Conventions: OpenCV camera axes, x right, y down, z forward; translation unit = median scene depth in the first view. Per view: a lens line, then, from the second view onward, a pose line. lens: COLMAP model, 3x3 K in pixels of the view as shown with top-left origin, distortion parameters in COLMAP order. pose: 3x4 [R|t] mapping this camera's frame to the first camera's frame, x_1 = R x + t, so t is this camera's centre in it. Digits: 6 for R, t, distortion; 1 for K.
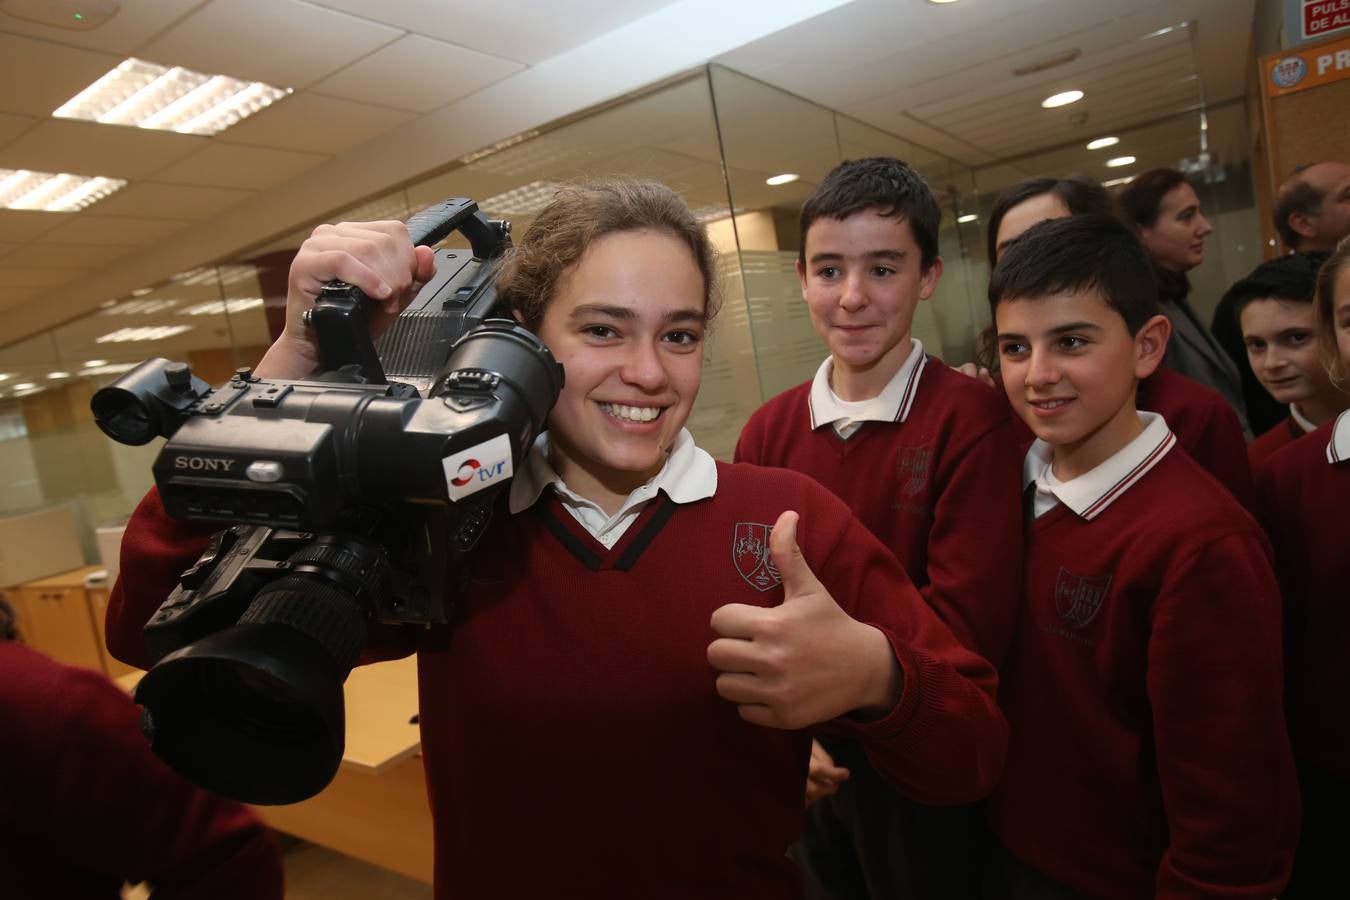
lens RADIAL K [[876.4, 0, 673.5], [0, 876.4, 450.2], [0, 0, 1]] dist [-0.040565, 0.044020]
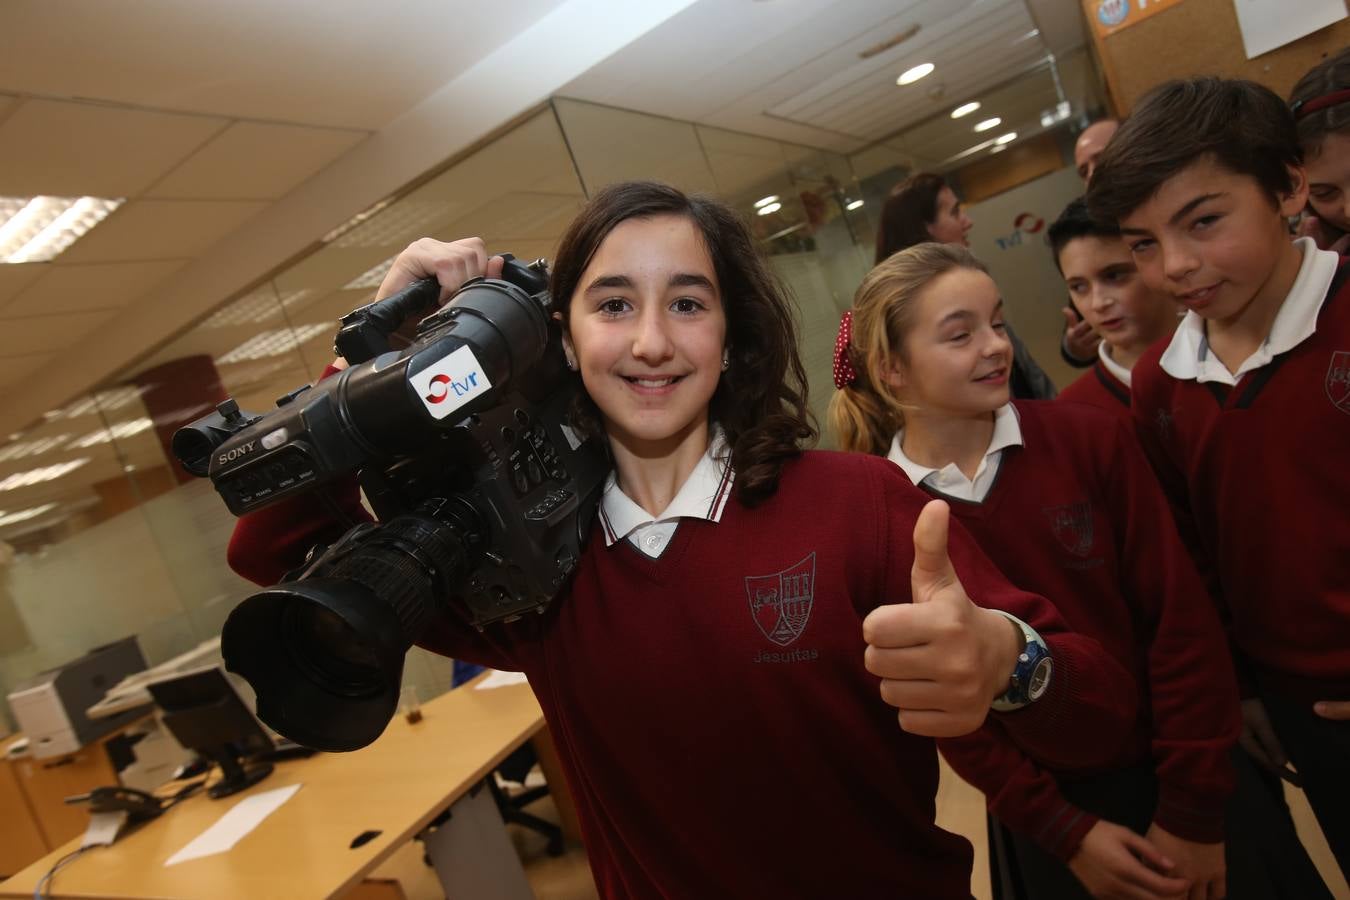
lens RADIAL K [[876.4, 0, 673.6], [0, 876.4, 447.5], [0, 0, 1]] dist [-0.040565, 0.044020]
pose [[0.979323, -0.192540, 0.062085, 0.029206], [0.194572, 0.980475, -0.028478, -0.004424], [-0.055389, 0.039969, 0.997665, 0.026424]]
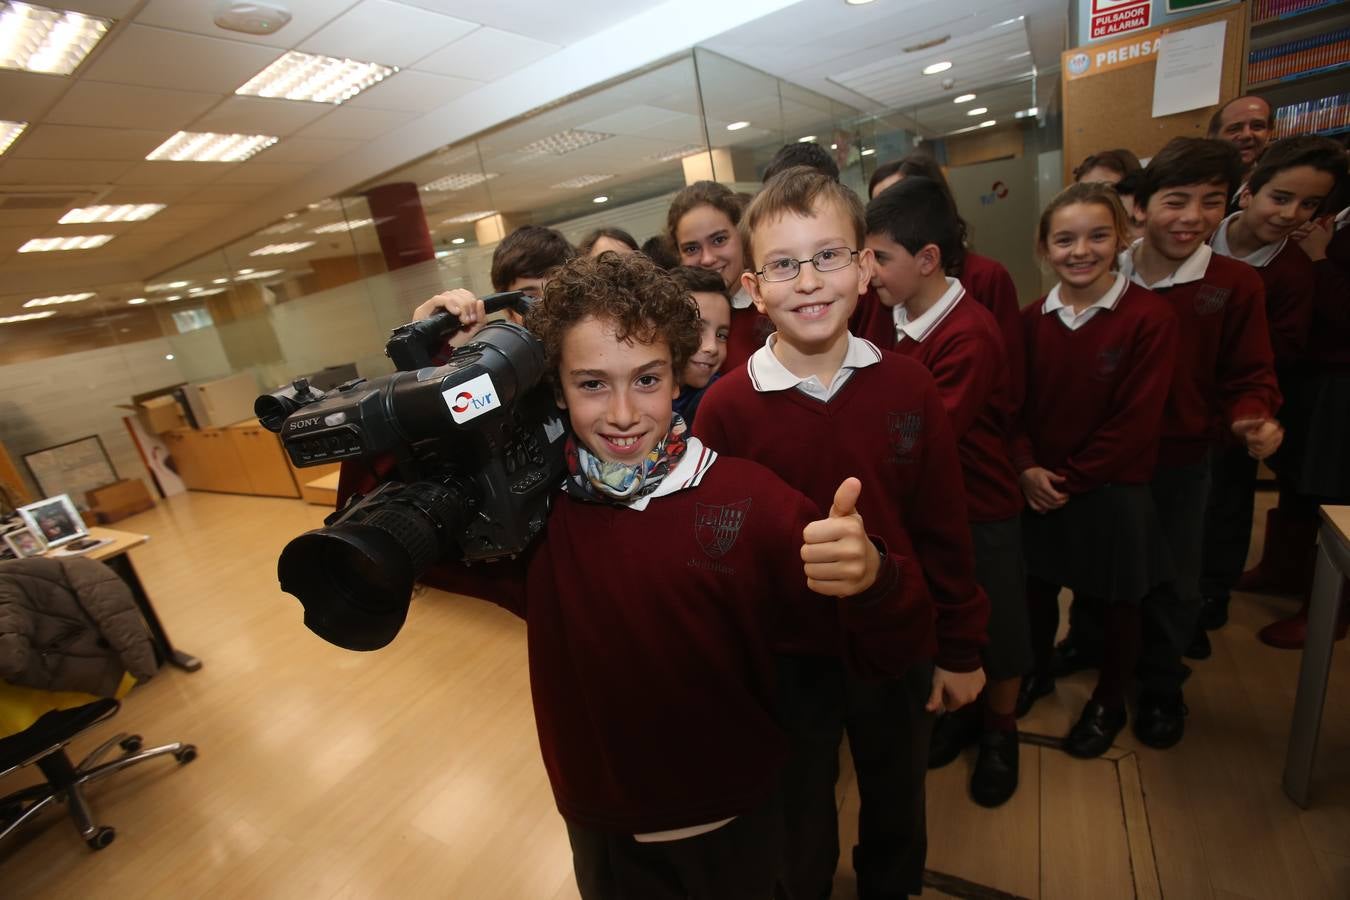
lens RADIAL K [[623.7, 0, 677.5], [0, 623.7, 451.7], [0, 0, 1]] dist [-0.052120, 0.016392]
pose [[0.999005, -0.024789, 0.037069, -0.030713], [0.016958, 0.979991, 0.198319, 0.005090], [-0.041244, -0.197493, 0.979436, -0.086557]]
